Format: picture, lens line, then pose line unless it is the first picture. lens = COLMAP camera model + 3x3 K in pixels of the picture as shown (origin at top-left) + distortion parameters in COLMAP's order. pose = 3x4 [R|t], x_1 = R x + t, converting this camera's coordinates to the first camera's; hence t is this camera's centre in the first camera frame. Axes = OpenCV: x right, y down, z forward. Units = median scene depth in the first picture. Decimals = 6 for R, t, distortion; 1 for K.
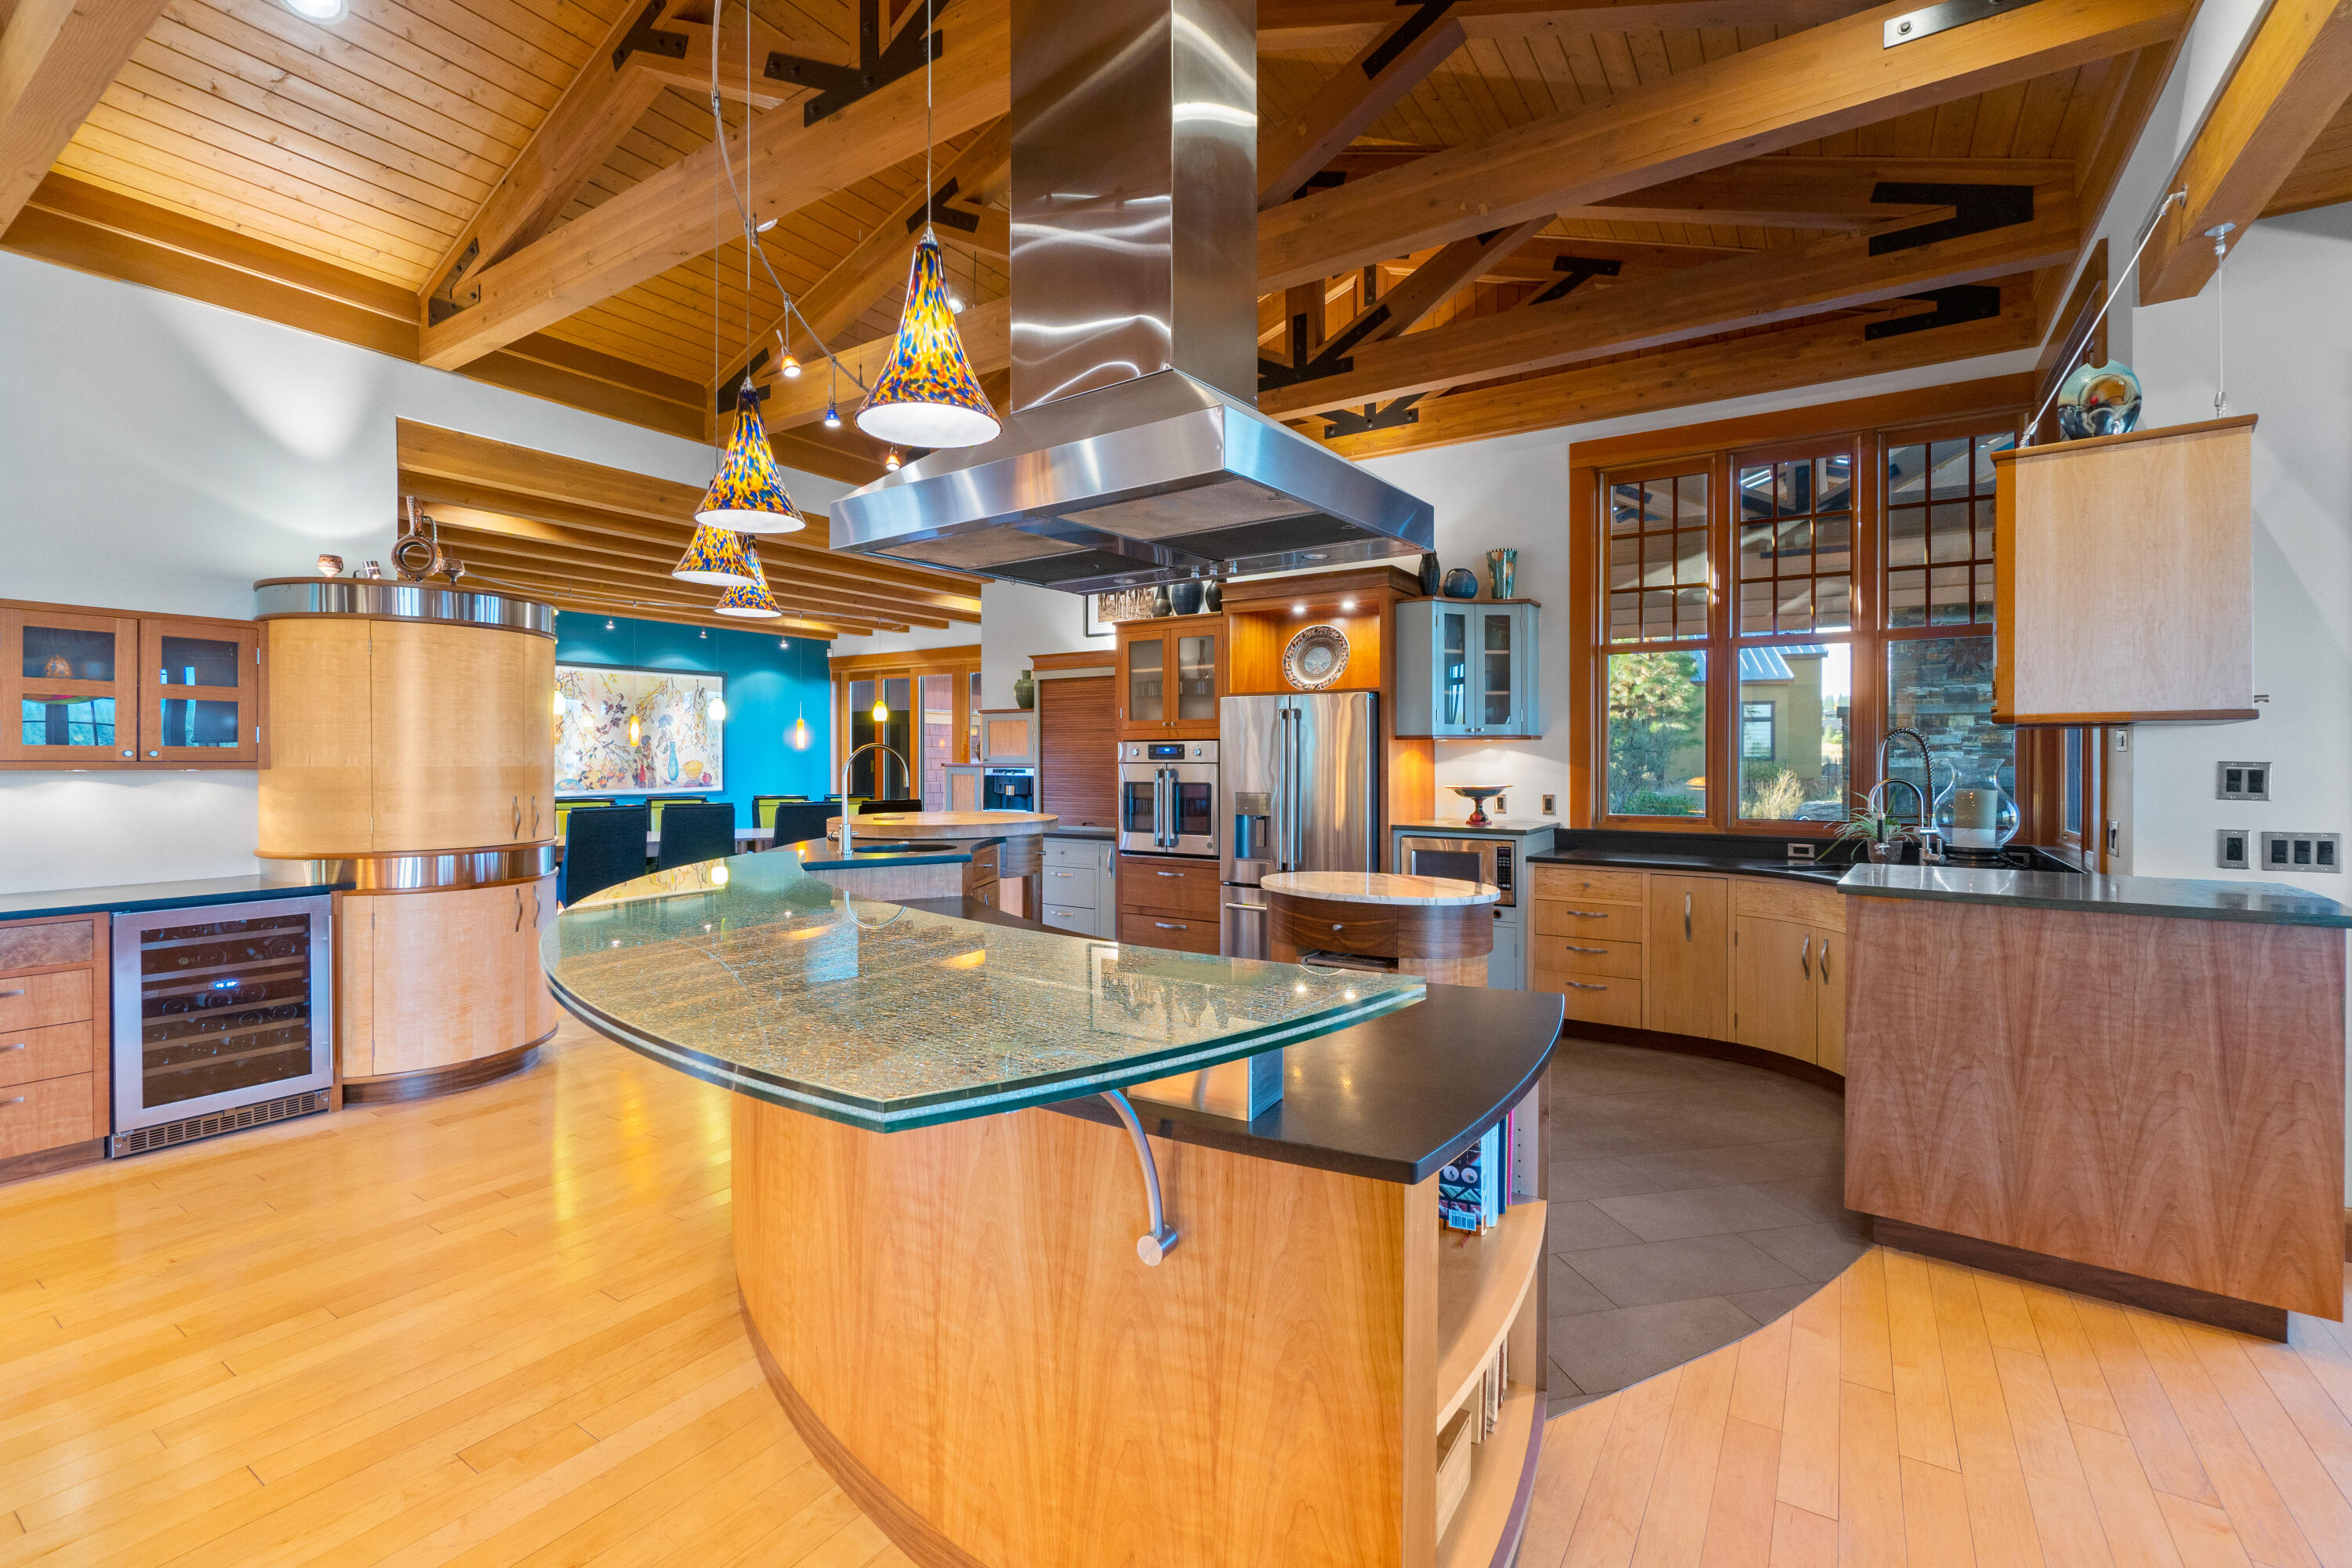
lens RADIAL K [[1019.4, 0, 1205.7], [0, 1019.4, 762.0], [0, 0, 1]] dist [-0.002206, 0.001900]
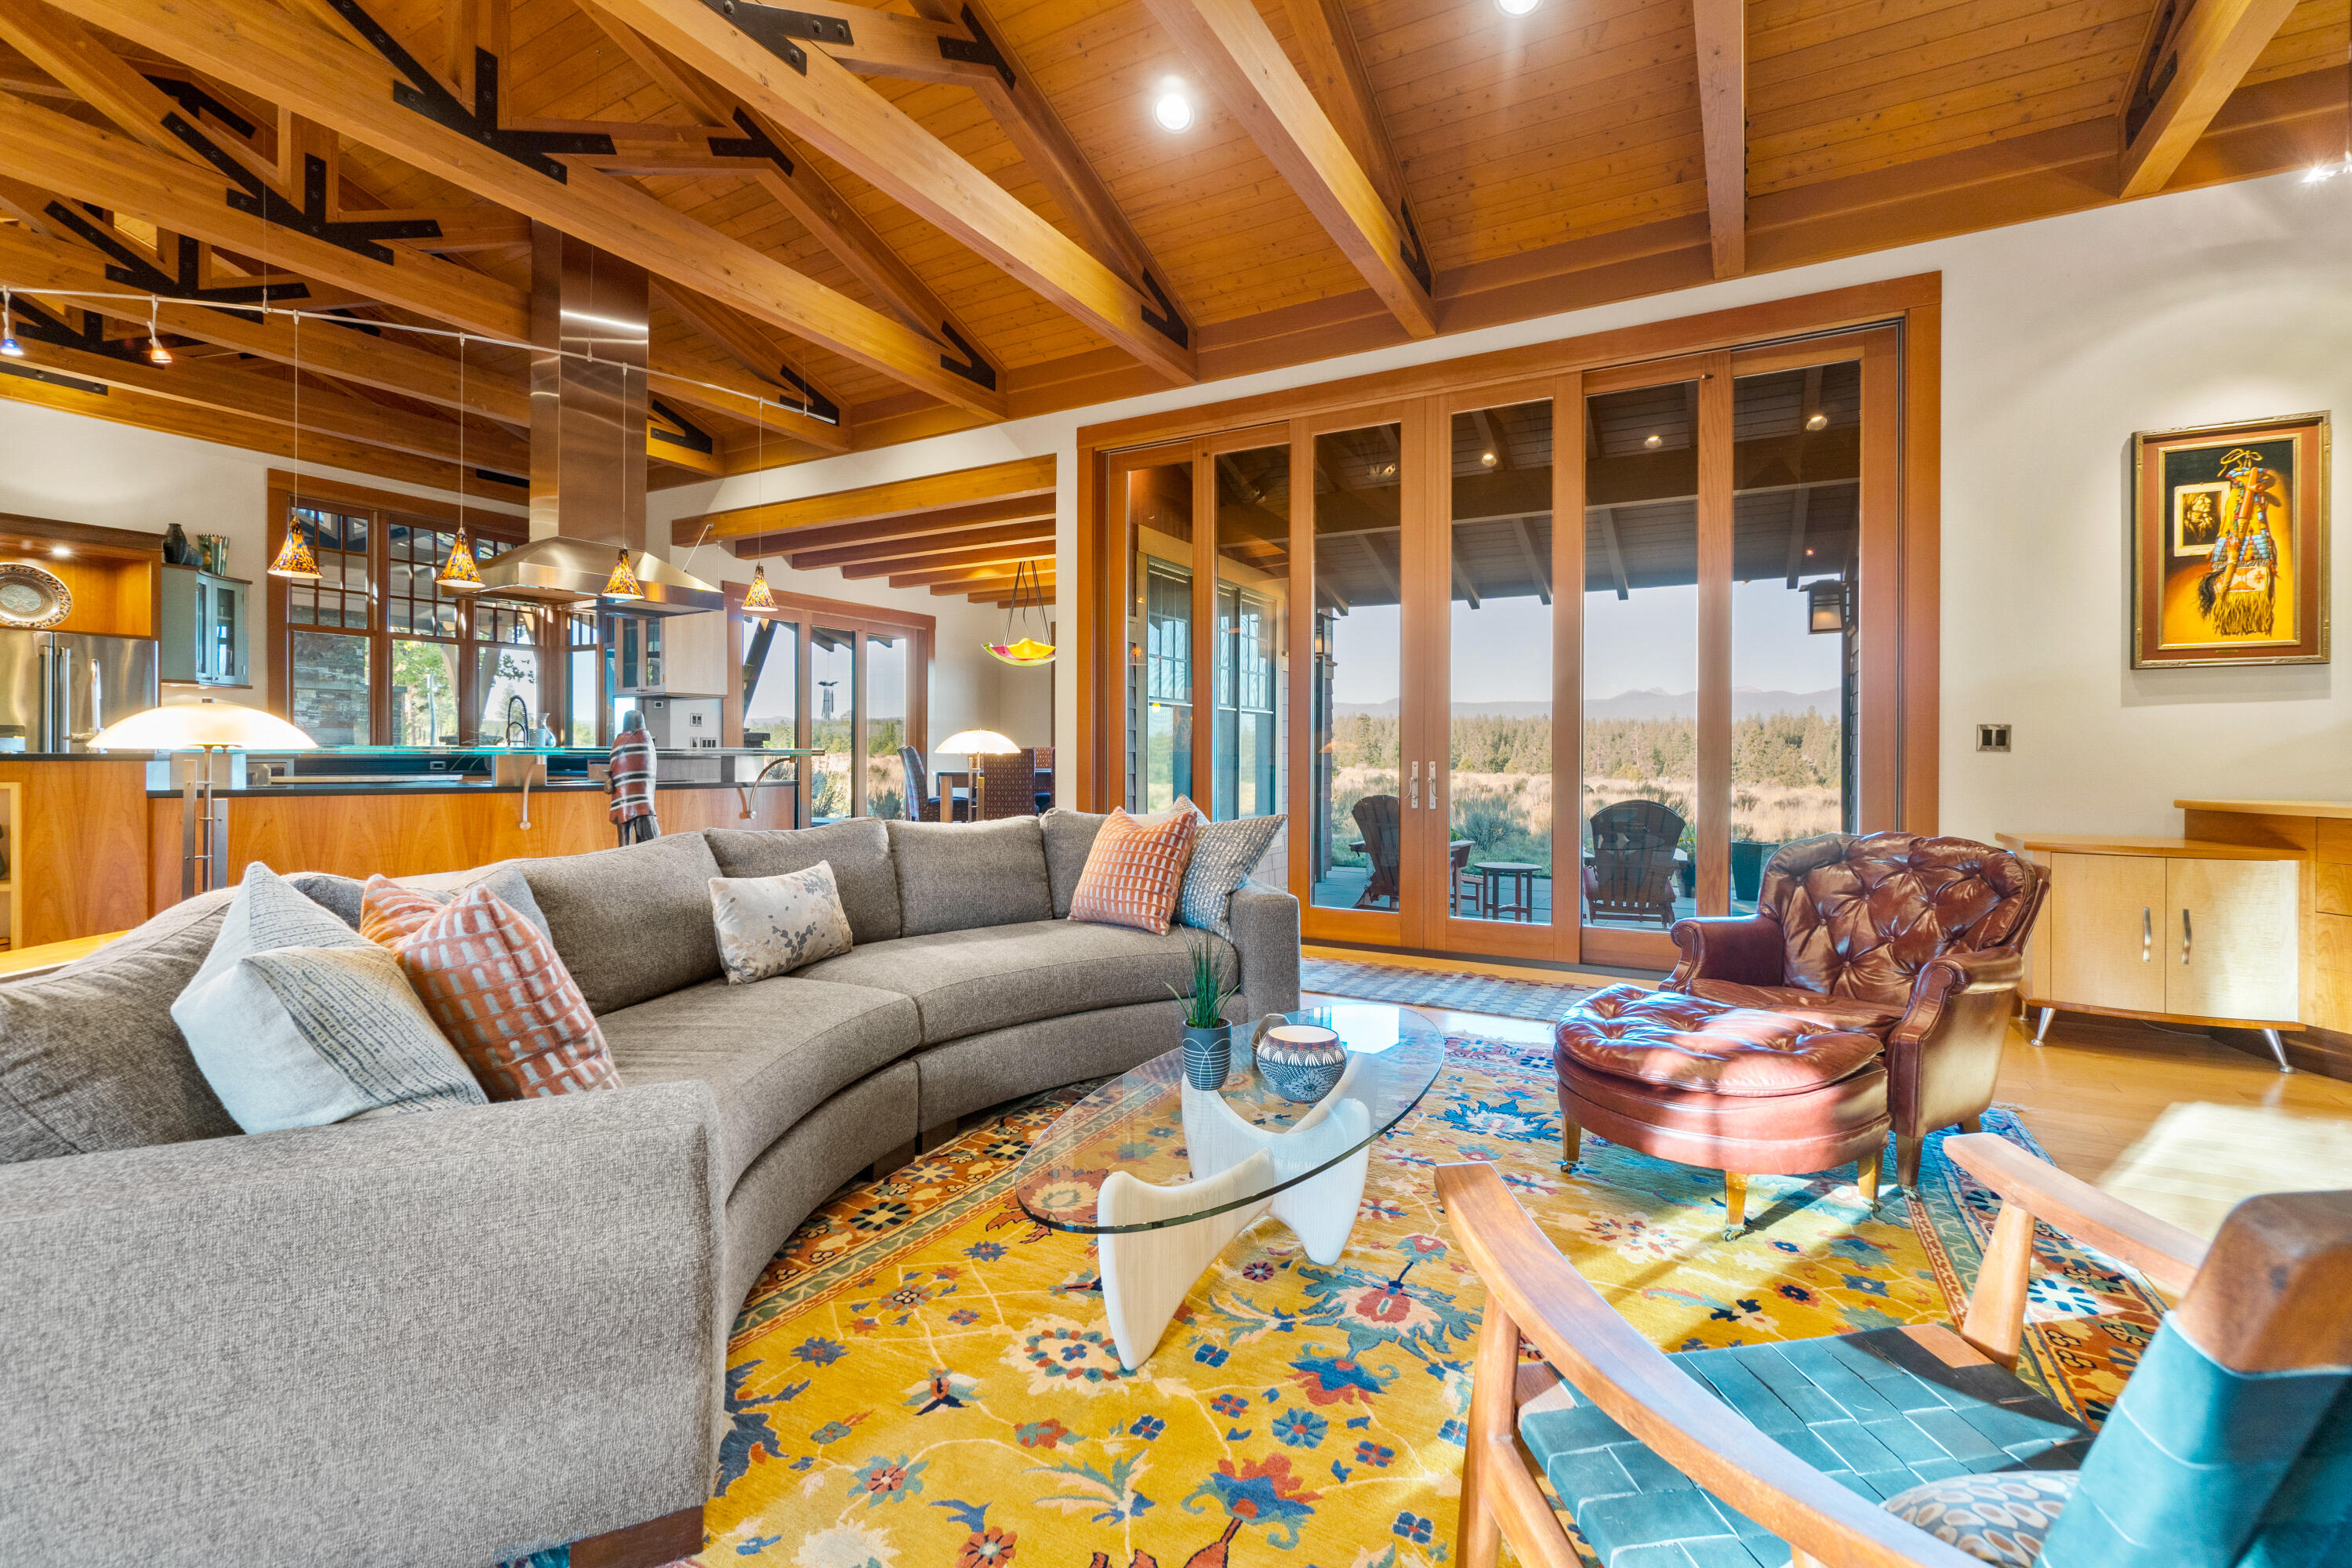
lens RADIAL K [[1019.4, 0, 1176.4], [0, 1019.4, 755.4], [0, 0, 1]] dist [-0.002206, 0.001900]
pose [[-0.065776, -0.003287, 0.997829, -1.095062], [0.002061, 0.999992, 0.003430, 0.063009], [-0.997832, 0.002282, -0.065769, -0.098350]]
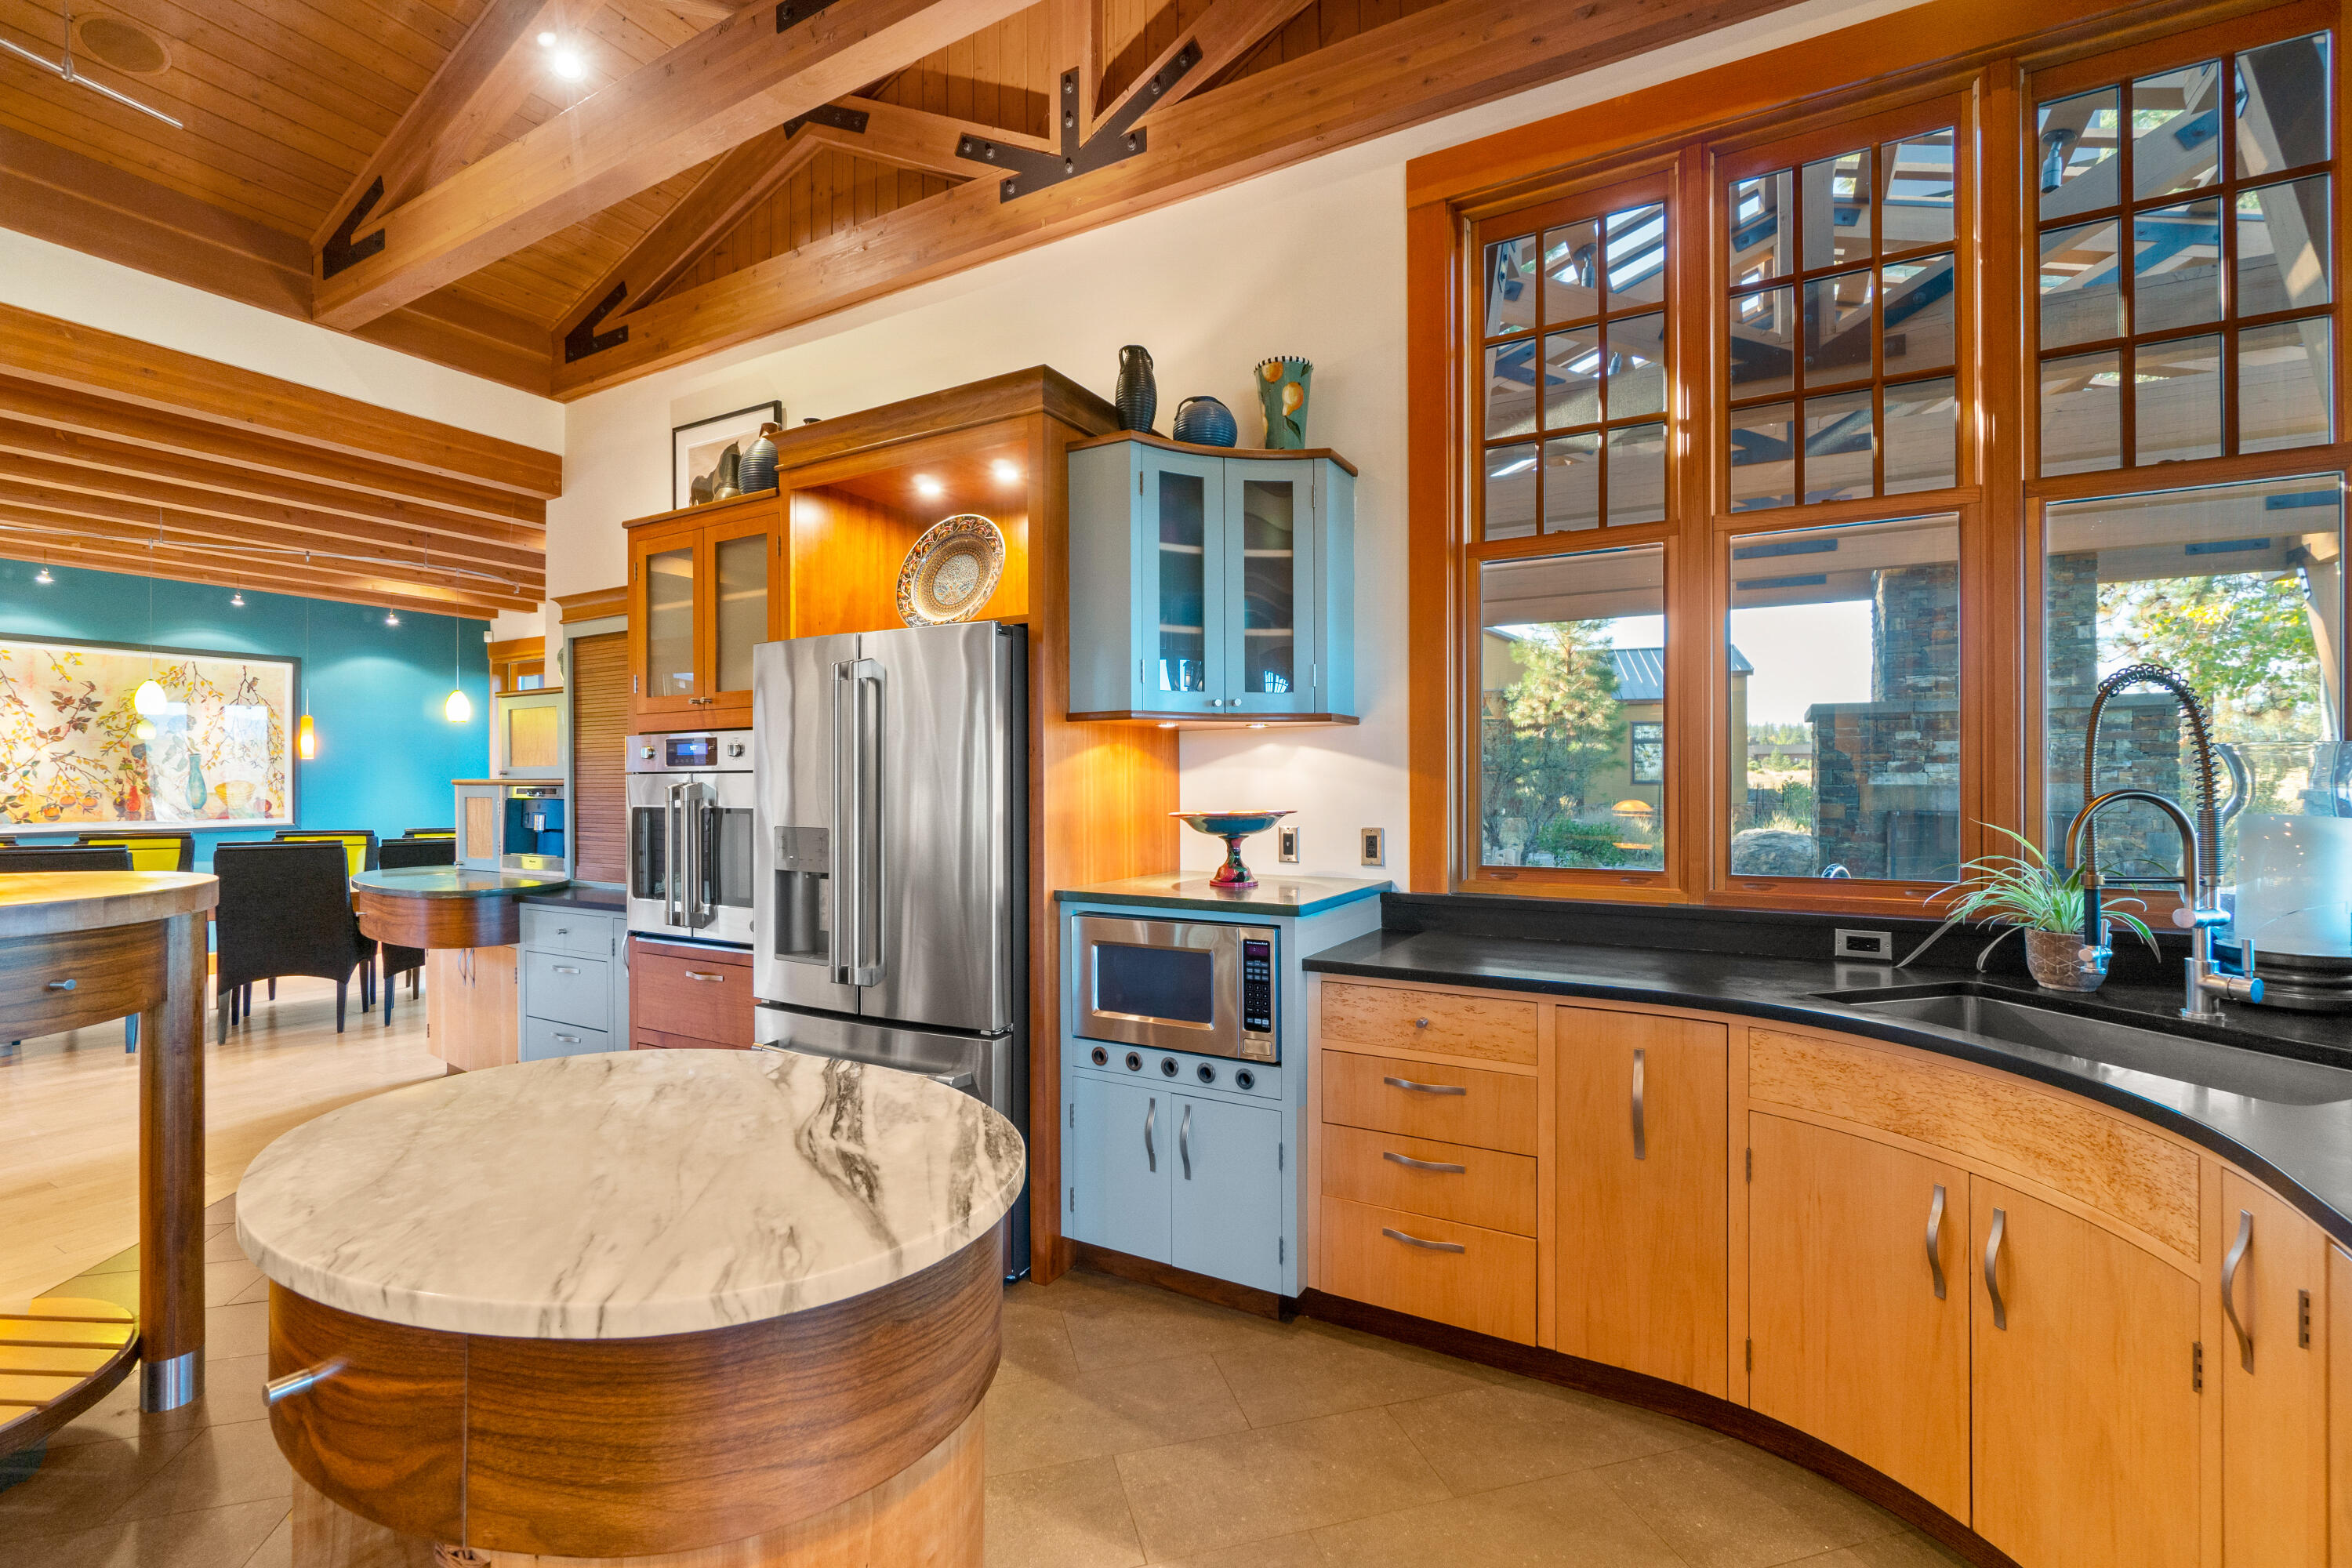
lens RADIAL K [[1019.4, 0, 1201.6], [0, 1019.4, 785.7], [0, 0, 1]] dist [-0.002206, 0.001900]
pose [[0.997984, -0.002002, 0.063433, 0.221480], [0.002281, 0.999988, -0.004330, 0.012476], [-0.063423, 0.004466, 0.997977, 0.492369]]
